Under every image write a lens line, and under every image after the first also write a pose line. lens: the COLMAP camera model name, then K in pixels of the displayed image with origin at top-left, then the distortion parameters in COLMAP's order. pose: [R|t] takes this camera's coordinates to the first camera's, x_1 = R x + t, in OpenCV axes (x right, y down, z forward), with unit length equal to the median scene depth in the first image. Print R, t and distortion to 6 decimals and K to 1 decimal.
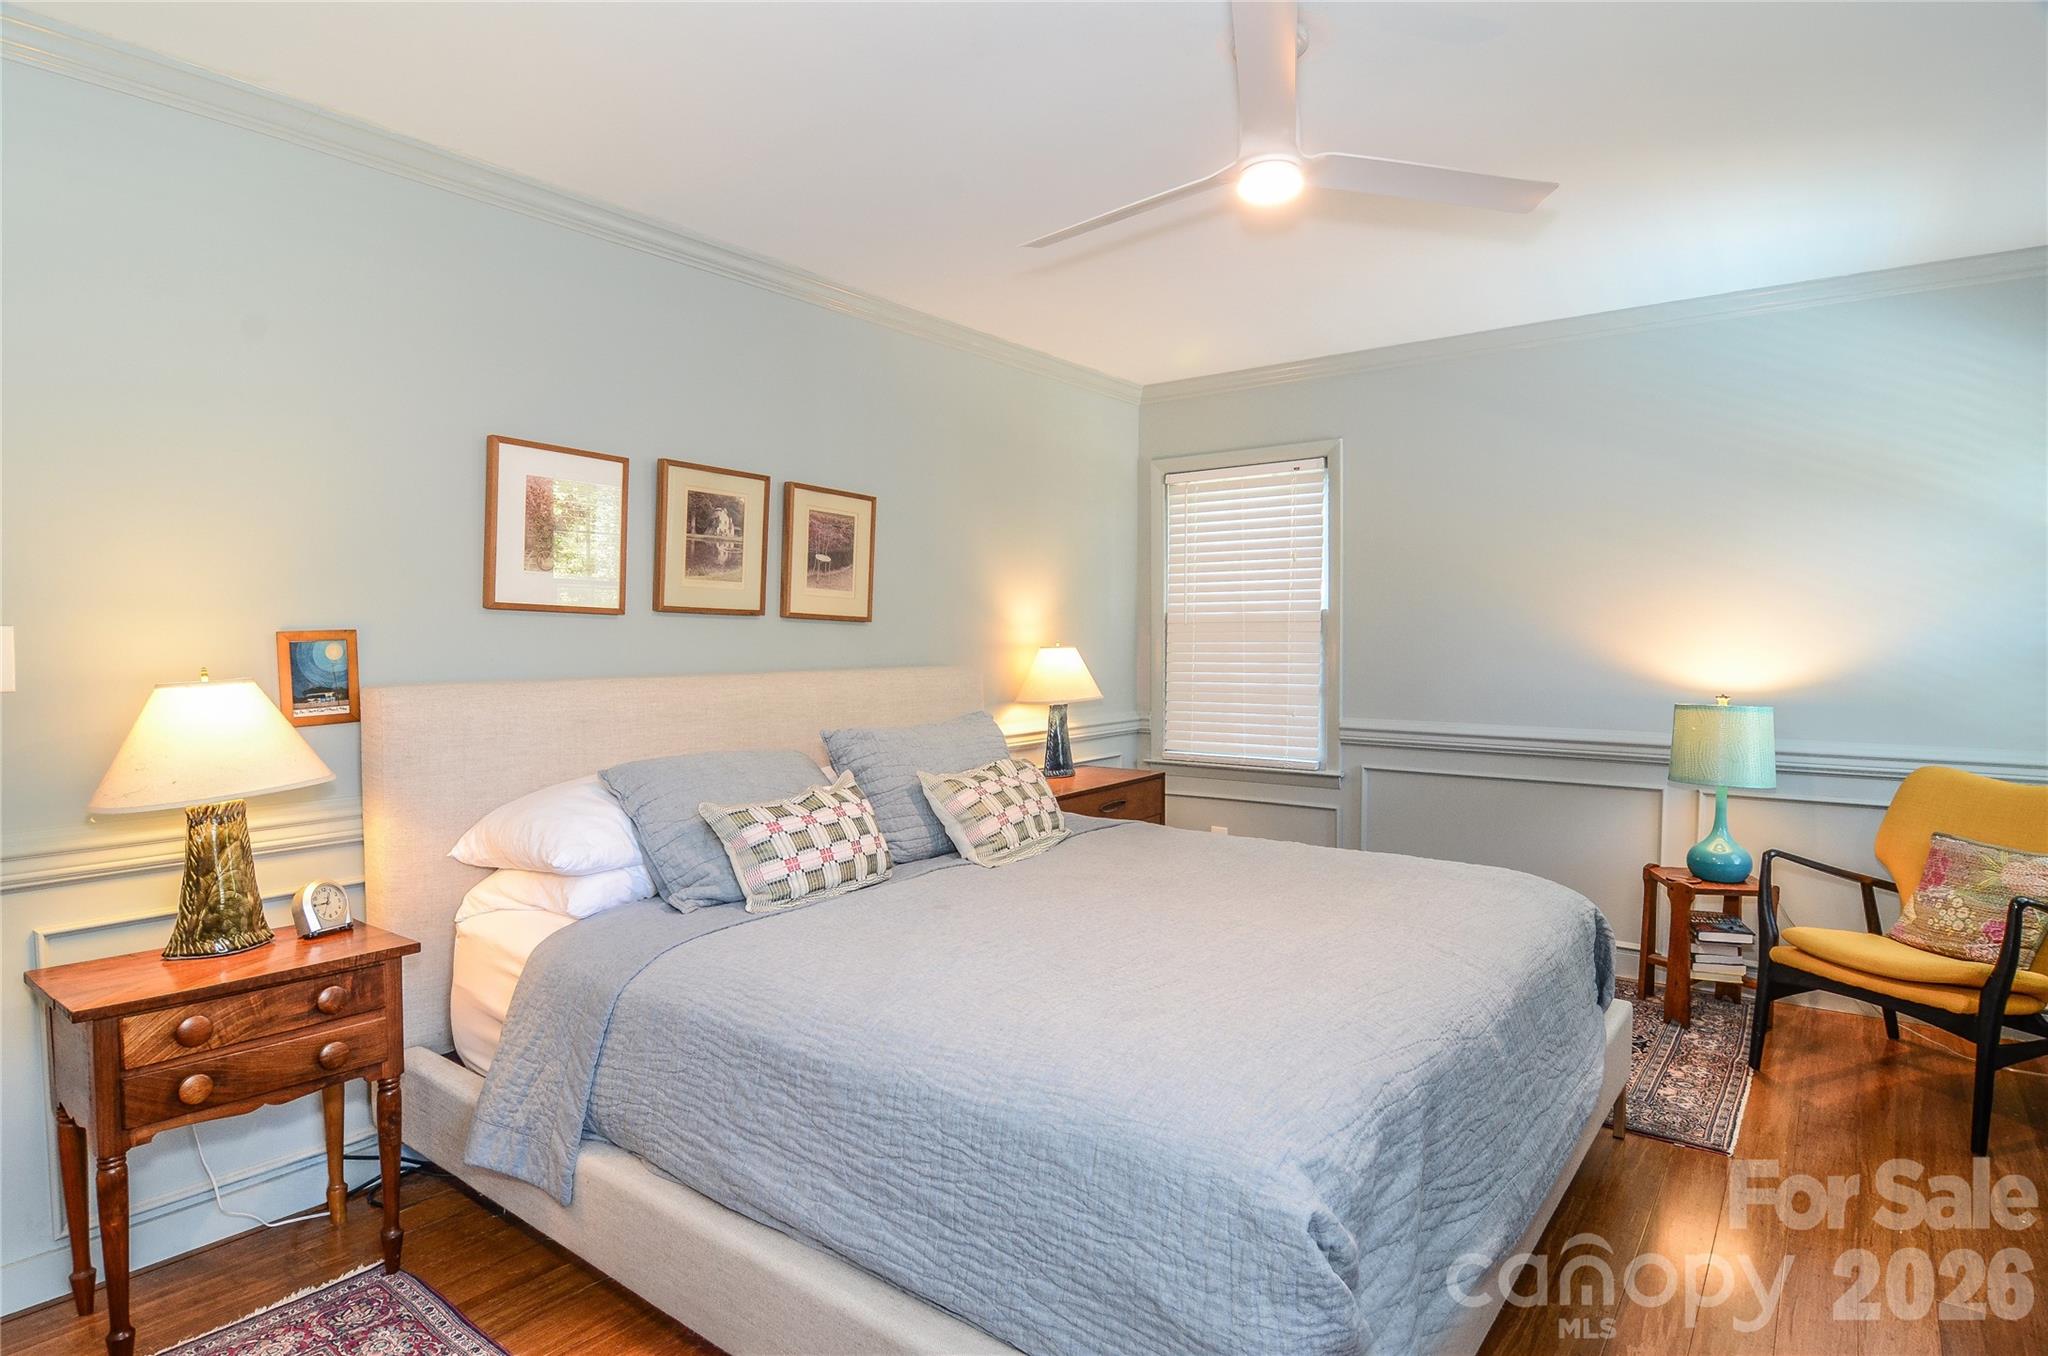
lens RADIAL K [[1103.1, 0, 1024.9], [0, 1103.1, 684.9], [0, 0, 1]] dist [-0.017493, -0.000513]
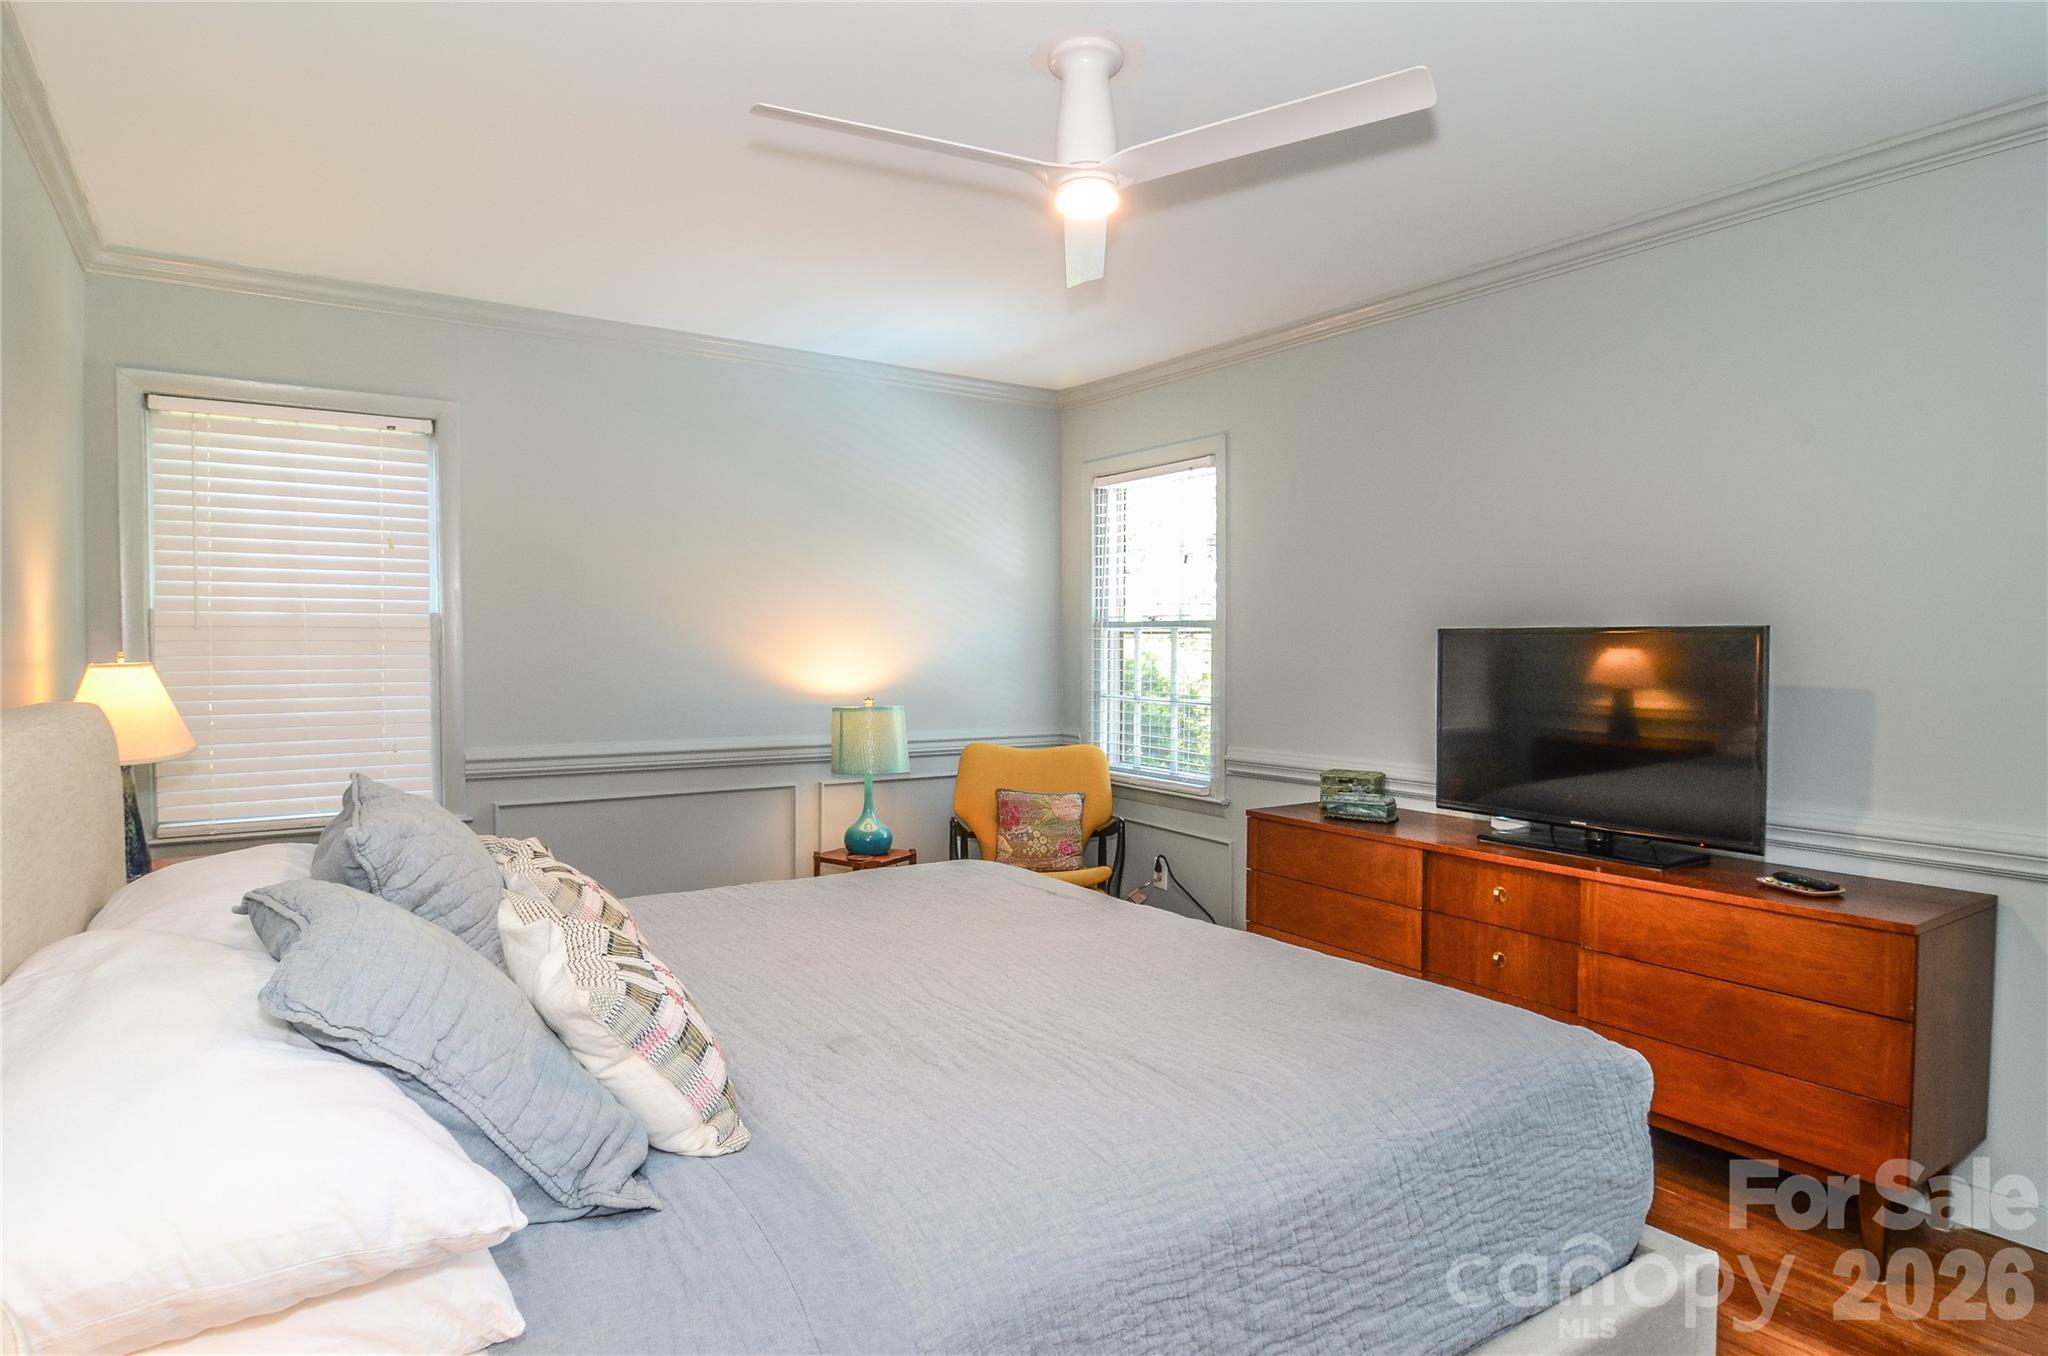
lens RADIAL K [[1155.3, 0, 1024.0], [0, 1155.3, 678.0], [0, 0, 1]] dist [-0.019661, -0.000318]
pose [[0.314688, -0.024299, 0.948884, -0.516435], [0.039267, 0.999150, 0.012563, -0.021623], [-0.948383, 0.033306, 0.315375, 0.469584]]
